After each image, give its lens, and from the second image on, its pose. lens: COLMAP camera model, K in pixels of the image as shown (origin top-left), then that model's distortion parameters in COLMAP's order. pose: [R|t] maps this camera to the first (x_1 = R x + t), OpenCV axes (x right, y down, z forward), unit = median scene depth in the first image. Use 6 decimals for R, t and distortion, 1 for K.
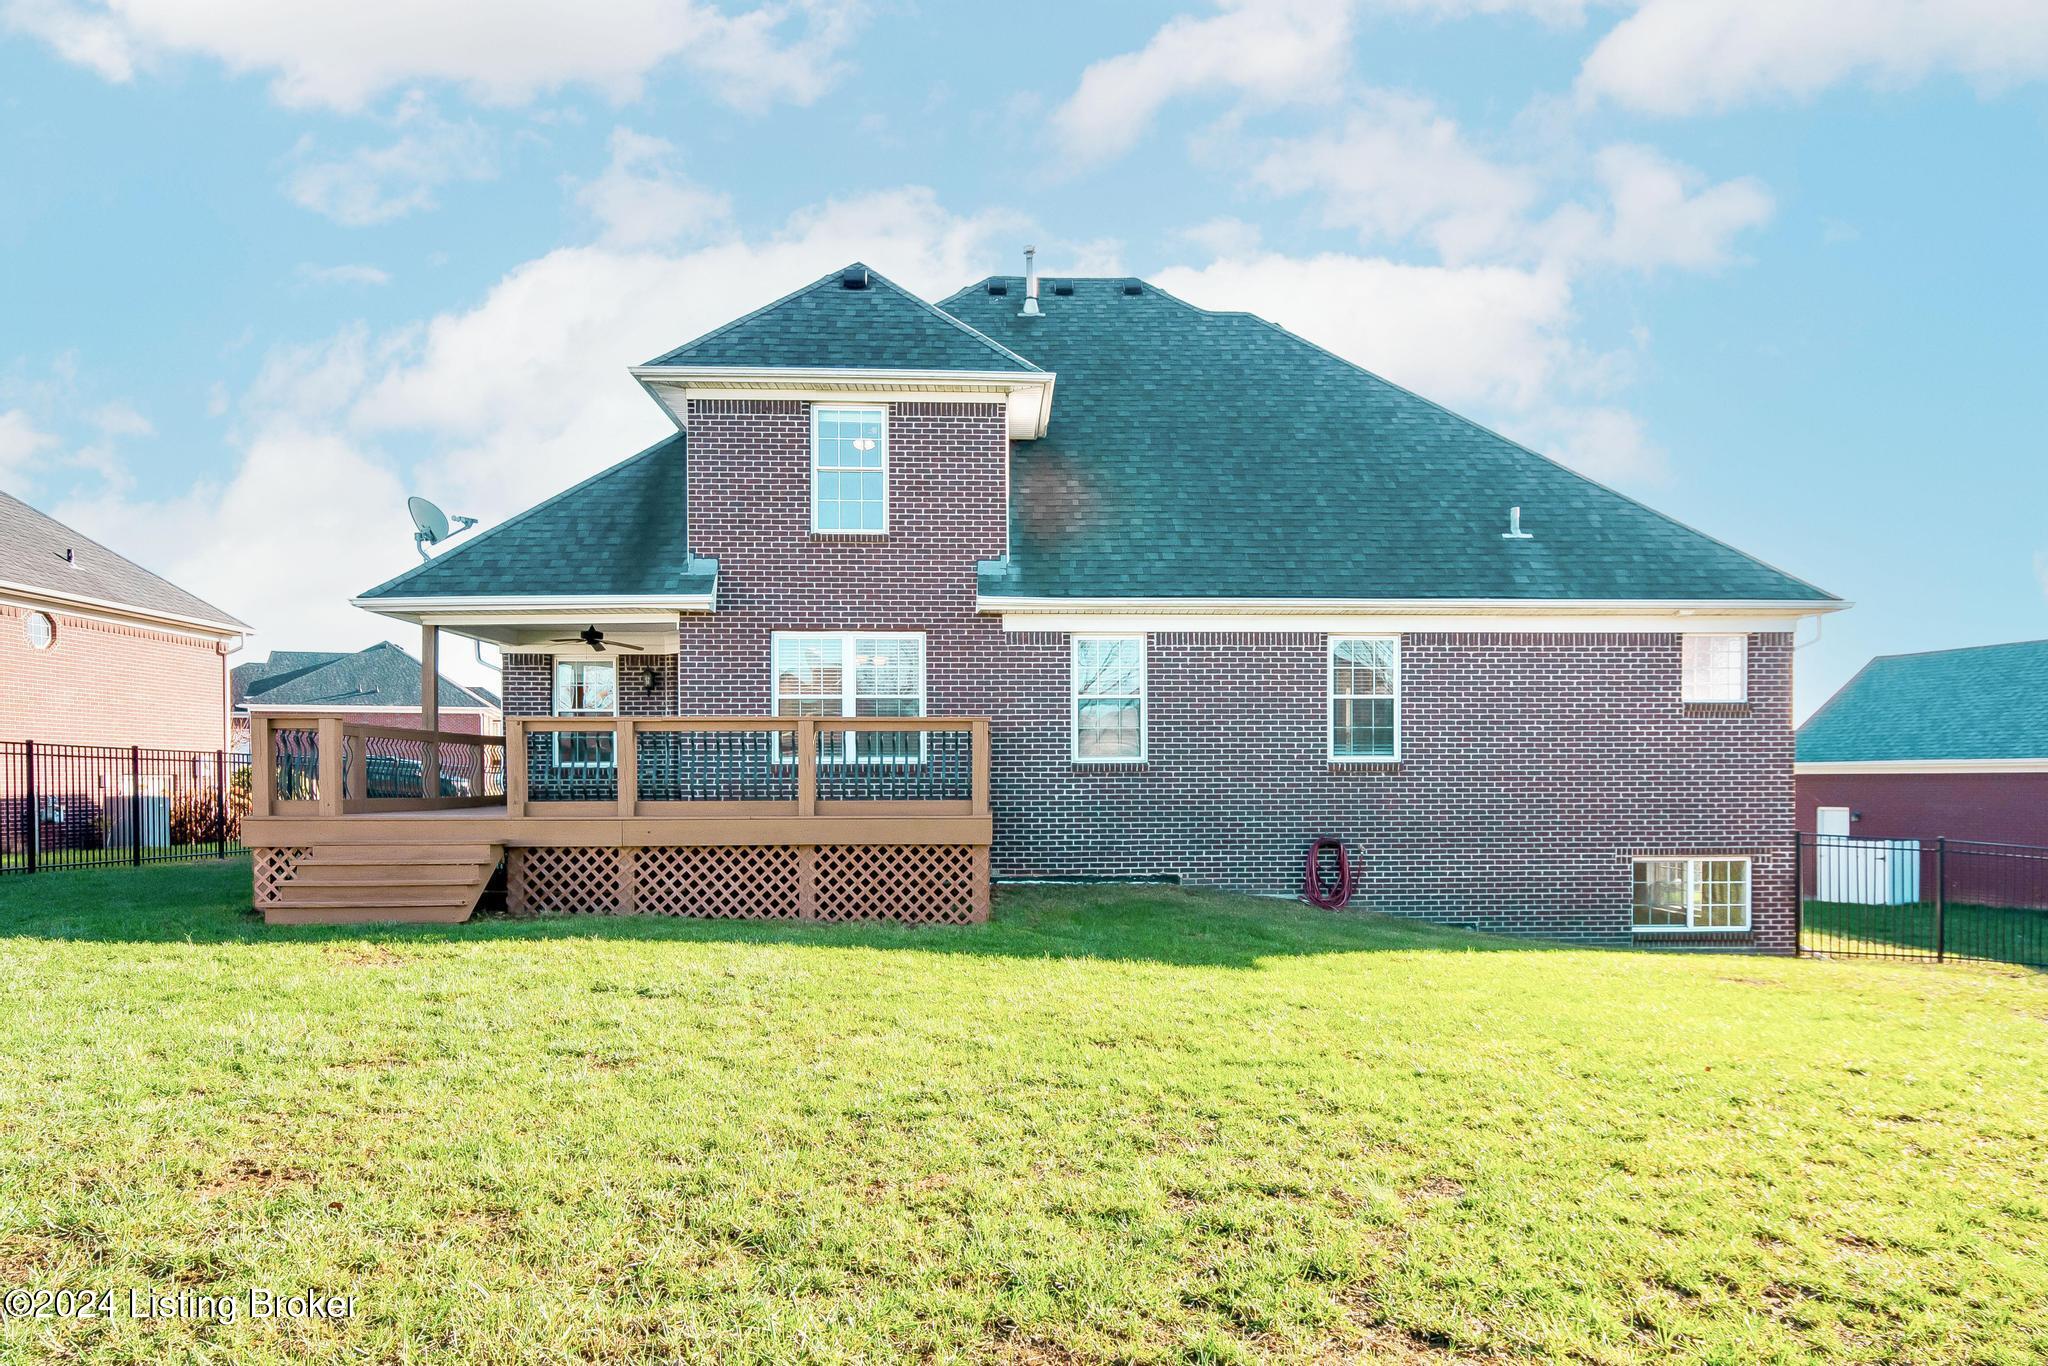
lens RADIAL K [[1339.0, 0, 1074.9], [0, 1339.0, 795.8], [0, 0, 1]] dist [0.003959, 0.022646]
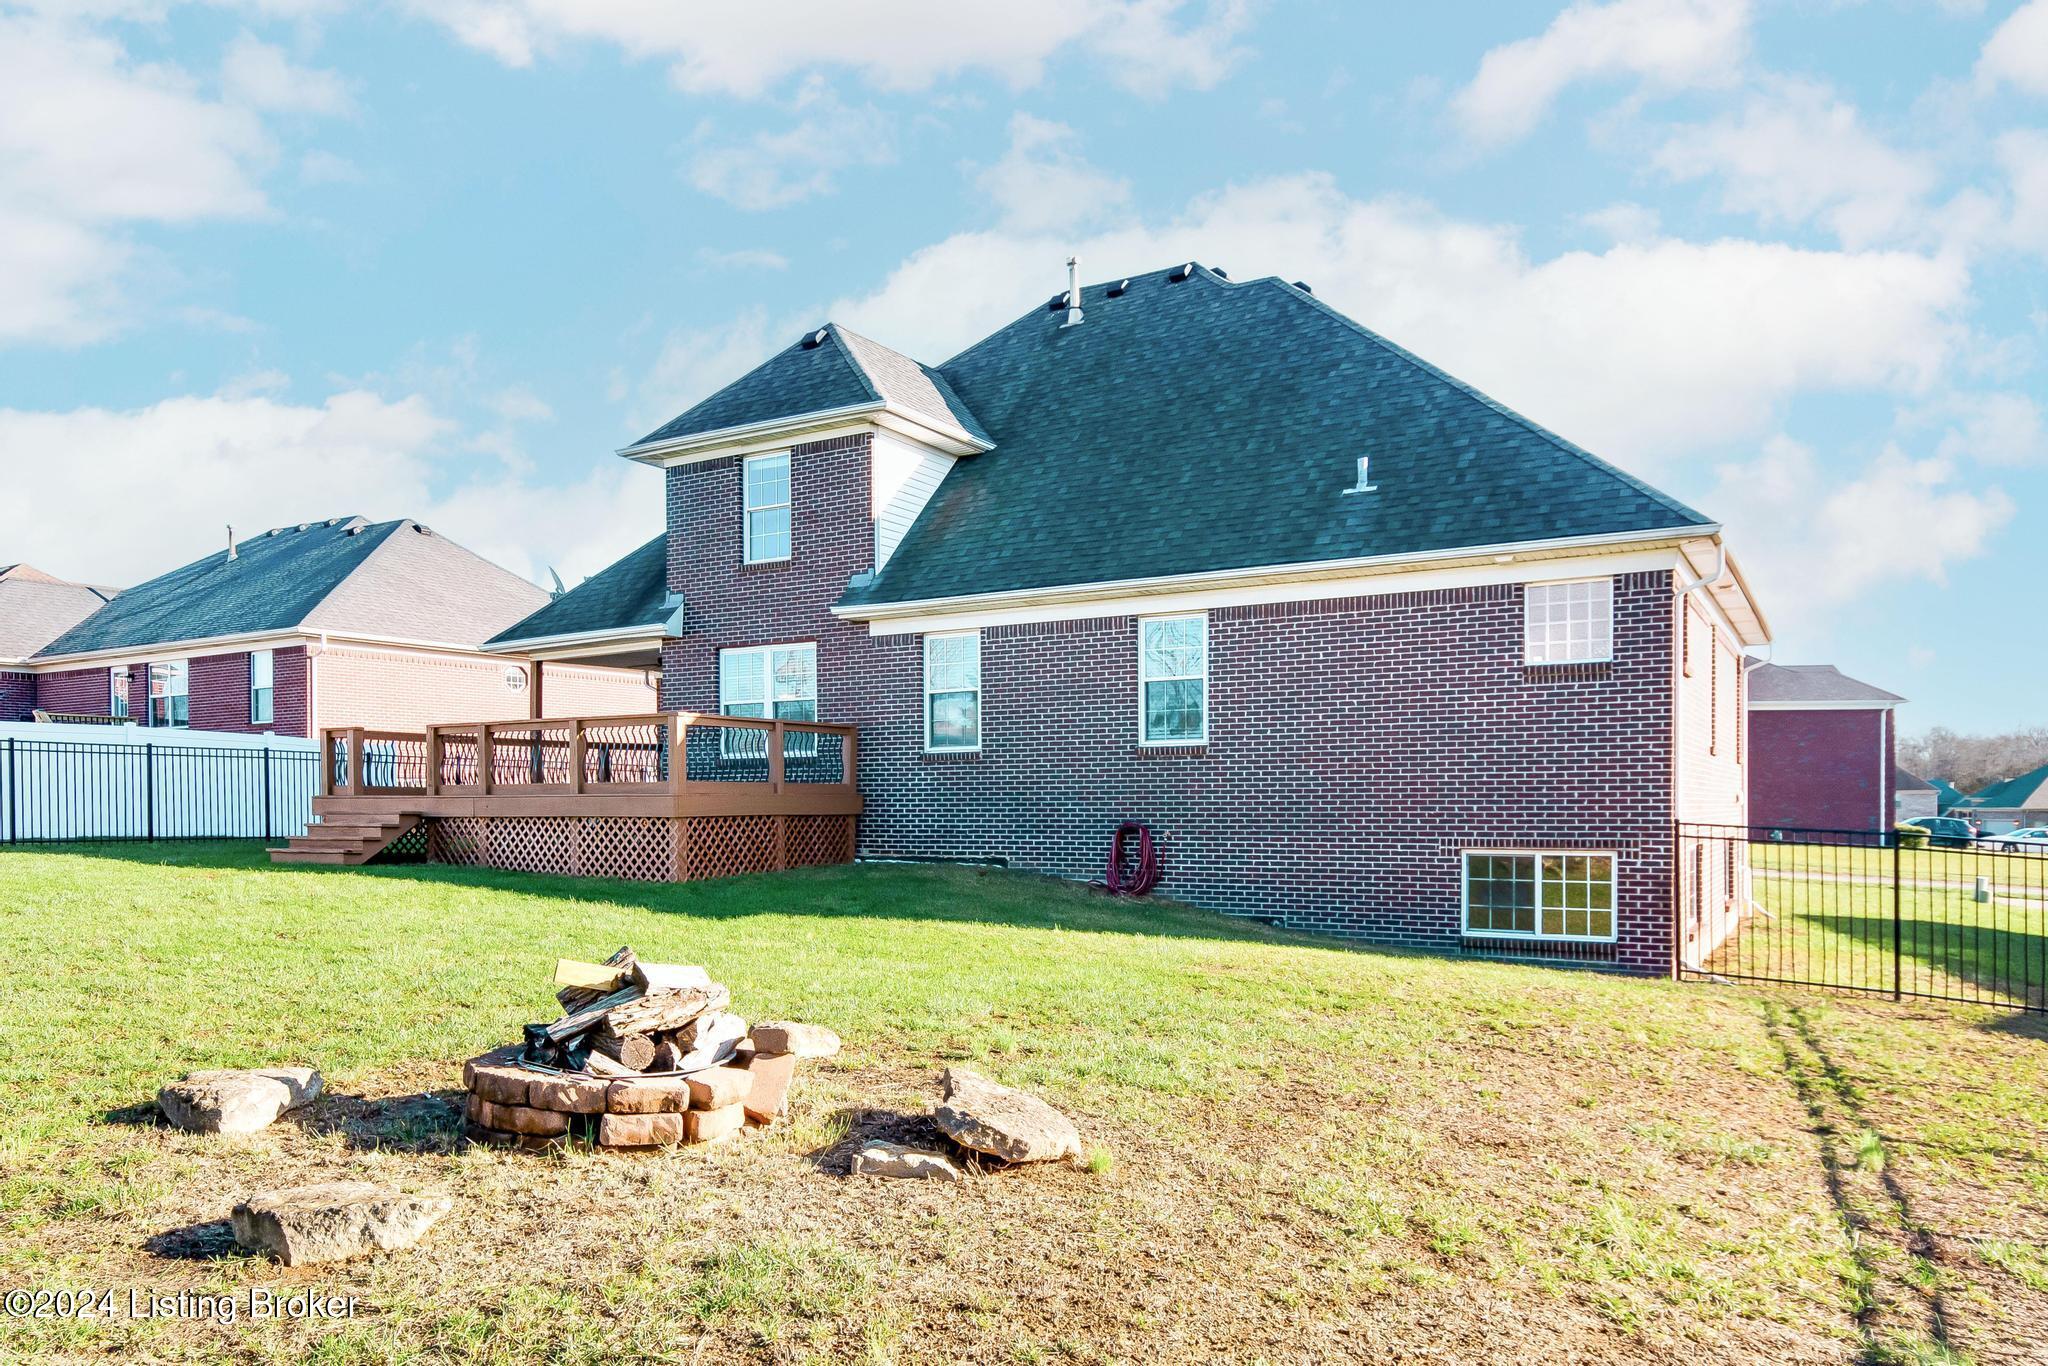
lens RADIAL K [[1410.0, 0, 1024.4], [0, 1410.0, 828.8], [0, 0, 1]] dist [0.001903, 0.000855]
pose [[0.827933, 0.008564, -0.560762, 0.715989], [-0.004214, 0.999950, 0.009051, 0.026684], [0.560812, -0.005130, 0.827927, 0.097046]]
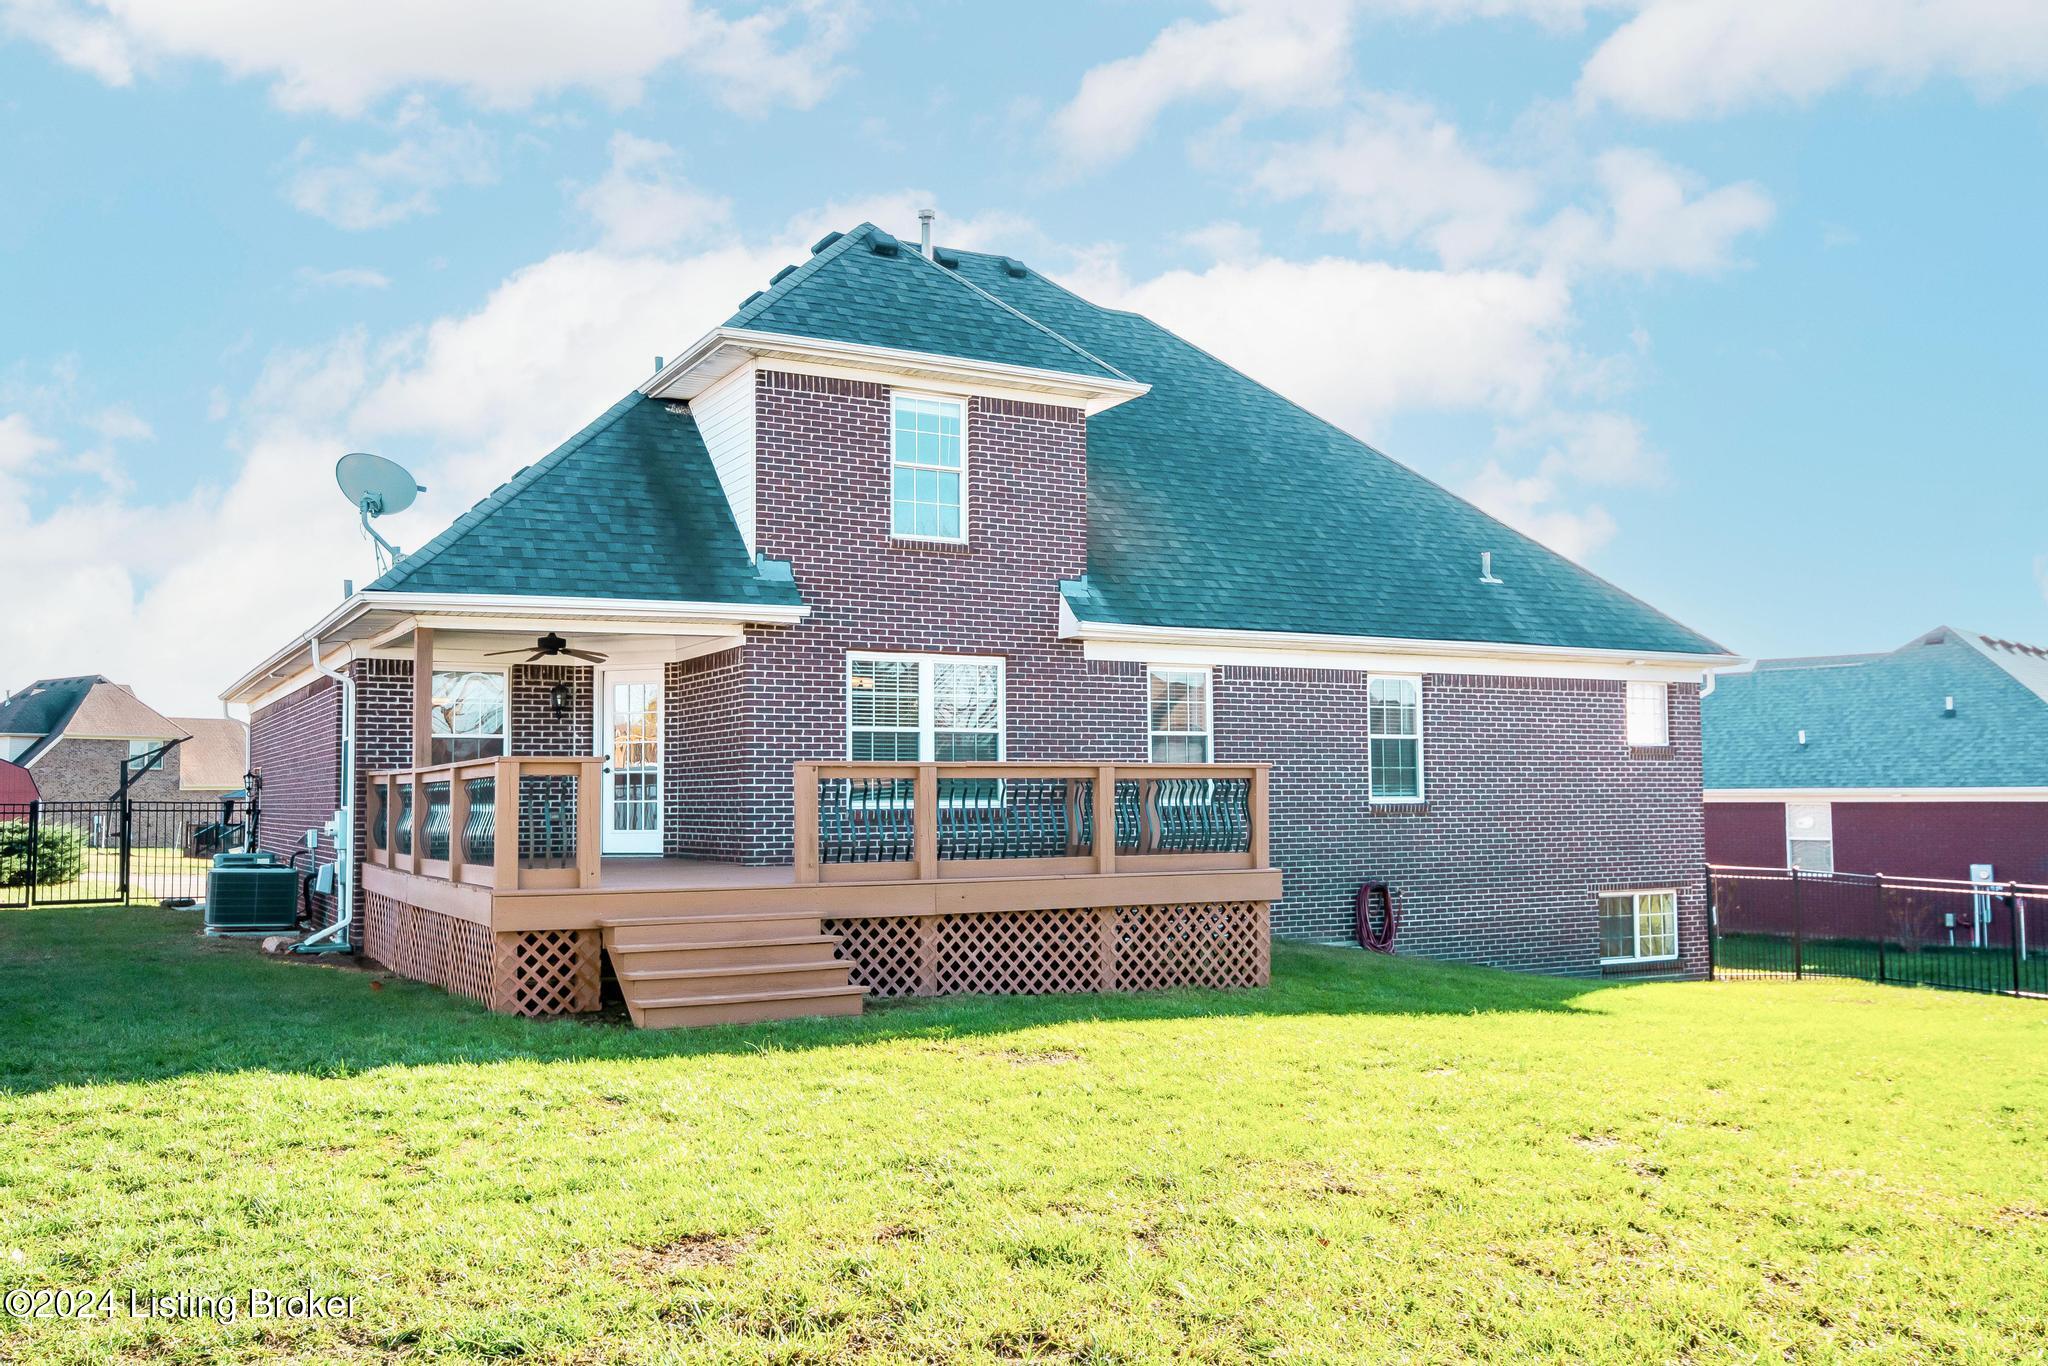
lens RADIAL K [[1672.8, 0, 1028.8], [0, 1672.8, 708.1], [0, 0, 1]] dist [0.005652, 0.001793]
pose [[0.900193, 0.020115, 0.435027, -0.575726], [0.008927, 0.997871, -0.064611, -0.018361], [-0.435400, 0.062046, 0.898096, 0.011637]]
